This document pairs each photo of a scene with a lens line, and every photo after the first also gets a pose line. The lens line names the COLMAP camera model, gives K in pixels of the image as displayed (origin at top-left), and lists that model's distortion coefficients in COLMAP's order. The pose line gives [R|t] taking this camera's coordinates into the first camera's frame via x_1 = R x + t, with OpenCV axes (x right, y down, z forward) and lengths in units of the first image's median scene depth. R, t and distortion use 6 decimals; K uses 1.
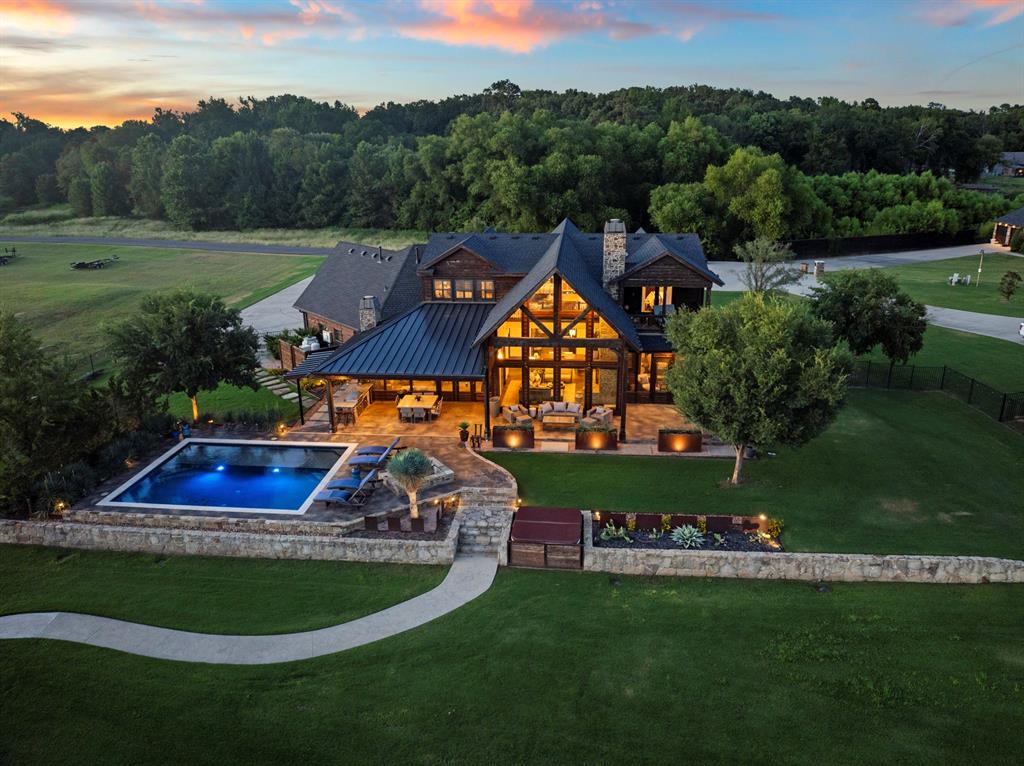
lens RADIAL K [[723.3, 0, 512.0], [0, 723.3, 379.1], [0, 0, 1]] dist [-0.035237, -0.001513]
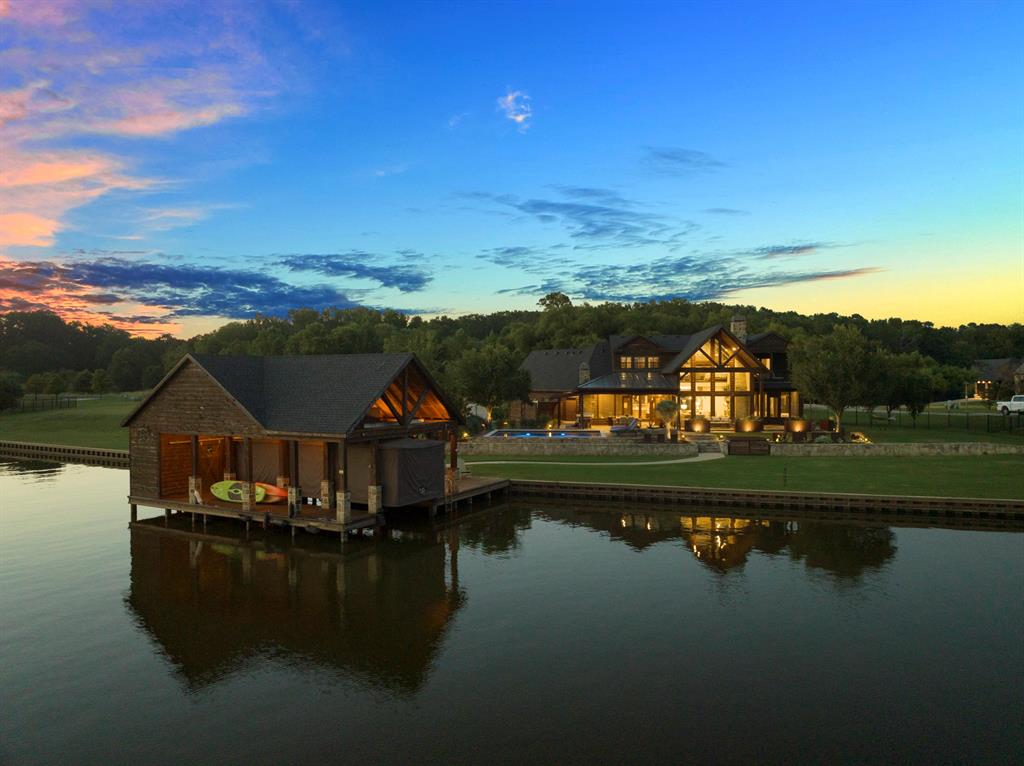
lens RADIAL K [[723.3, 0, 512.0], [0, 723.3, 379.1], [0, 0, 1]] dist [-0.035237, -0.001513]
pose [[0.999982, 0.006041, 0.000266, -0.536318], [-0.005676, 0.952824, -0.303472, 0.608592], [-0.002087, 0.303465, 0.952840, -0.777263]]
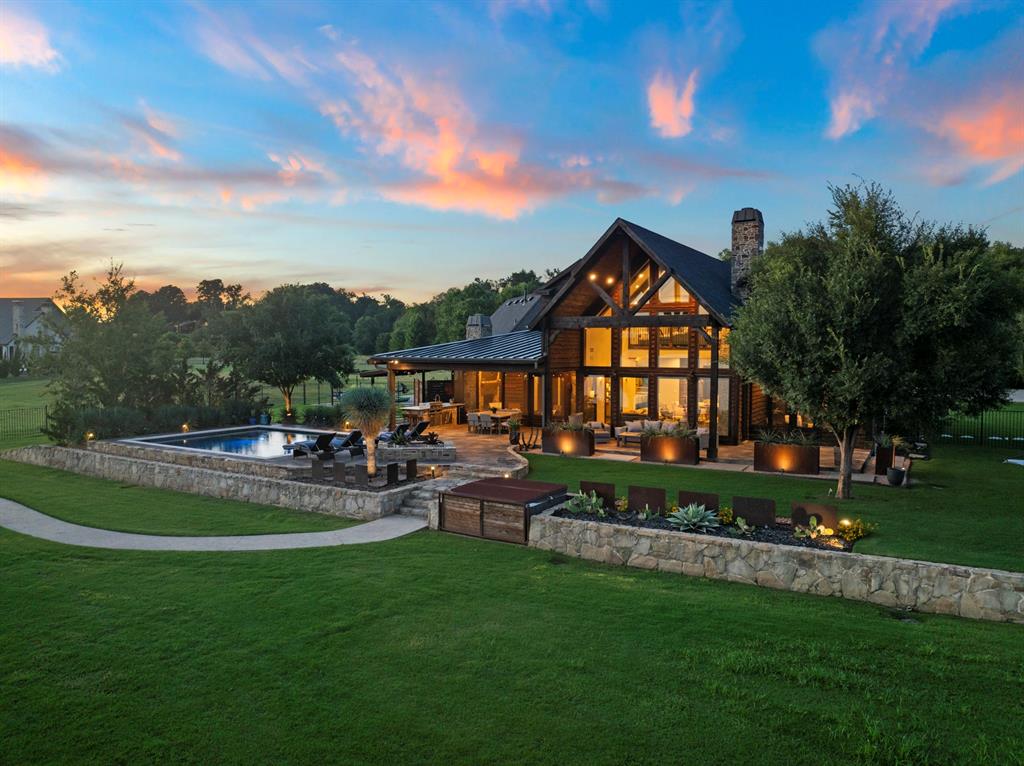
lens RADIAL K [[723.3, 0, 512.0], [0, 723.3, 379.1], [0, 0, 1]] dist [-0.035237, -0.001513]
pose [[0.906038, 0.031476, -0.422024, 0.347849], [-0.140994, 0.962709, -0.230895, 0.257771], [0.399018, 0.268703, 0.876689, 0.336090]]
